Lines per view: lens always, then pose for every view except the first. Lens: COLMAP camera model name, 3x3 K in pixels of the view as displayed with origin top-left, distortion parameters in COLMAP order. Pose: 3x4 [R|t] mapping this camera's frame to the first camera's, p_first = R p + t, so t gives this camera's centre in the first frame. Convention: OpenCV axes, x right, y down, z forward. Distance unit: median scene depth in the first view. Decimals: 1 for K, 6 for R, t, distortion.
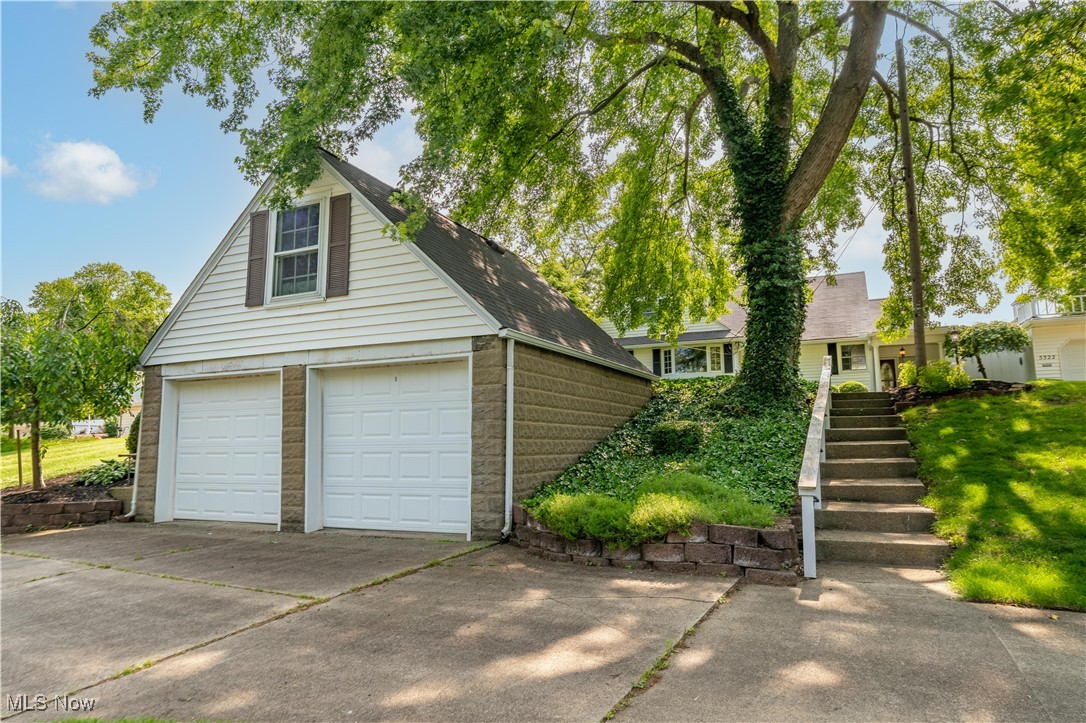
lens RADIAL K [[675.9, 0, 542.8], [0, 675.9, 358.0], [0, 0, 1]] dist [-0.002874, 0.002738]
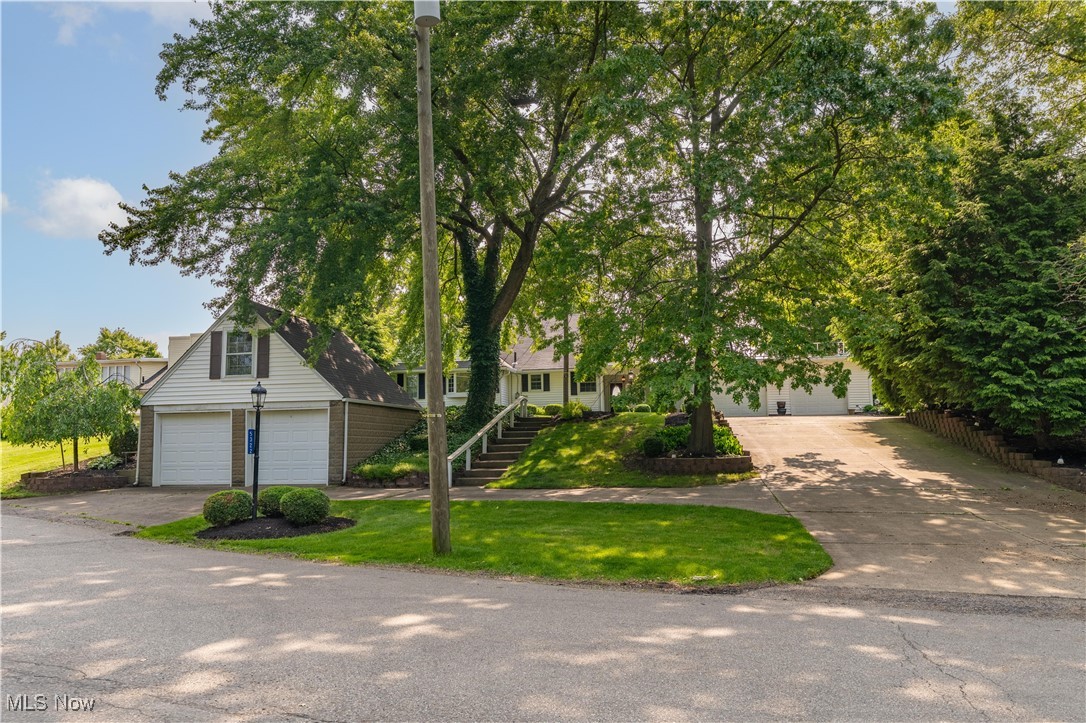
lens RADIAL K [[836.4, 0, 541.2], [0, 836.4, 366.7], [0, 0, 1]] dist [0.014046, -0.000798]
pose [[0.971795, 0.020265, 0.234953, -0.066059], [-0.026878, 0.999327, 0.024978, -0.207298], [-0.234289, -0.030588, 0.971686, -1.723423]]
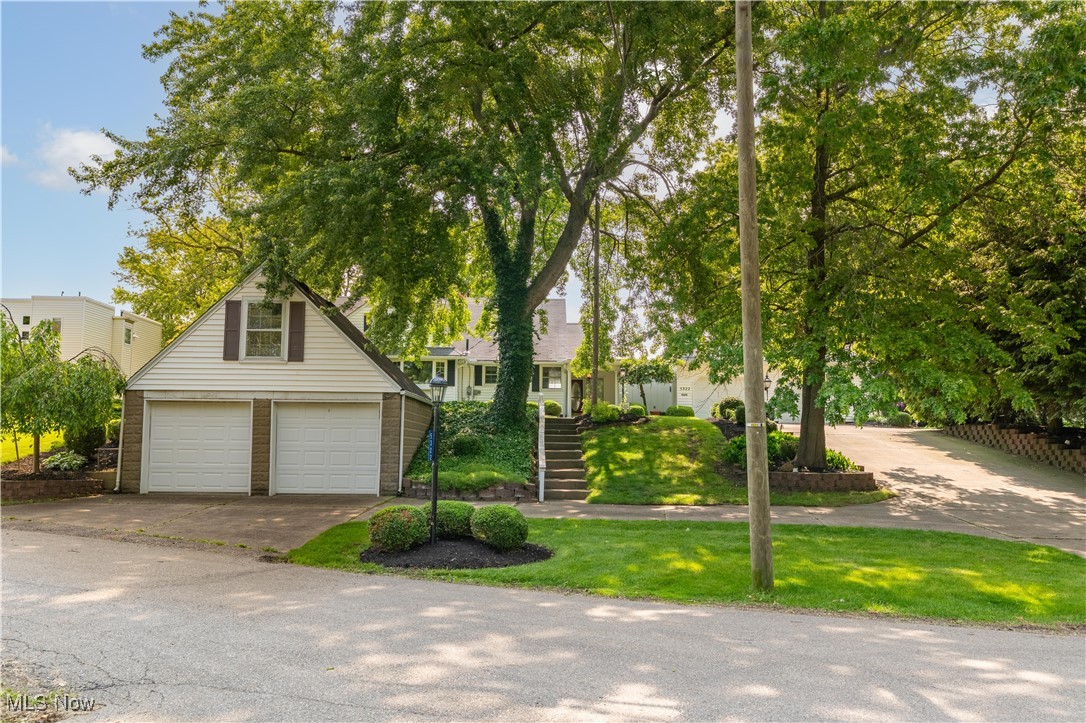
lens RADIAL K [[956.2, 0, 543.8], [0, 956.2, 355.5], [0, 0, 1]] dist [-0.003765, 0.017007]
pose [[0.905168, 0.061664, 0.420557, -0.729385], [-0.074748, 0.997094, 0.014683, -0.182021], [-0.418430, -0.044726, 0.907147, -1.438135]]
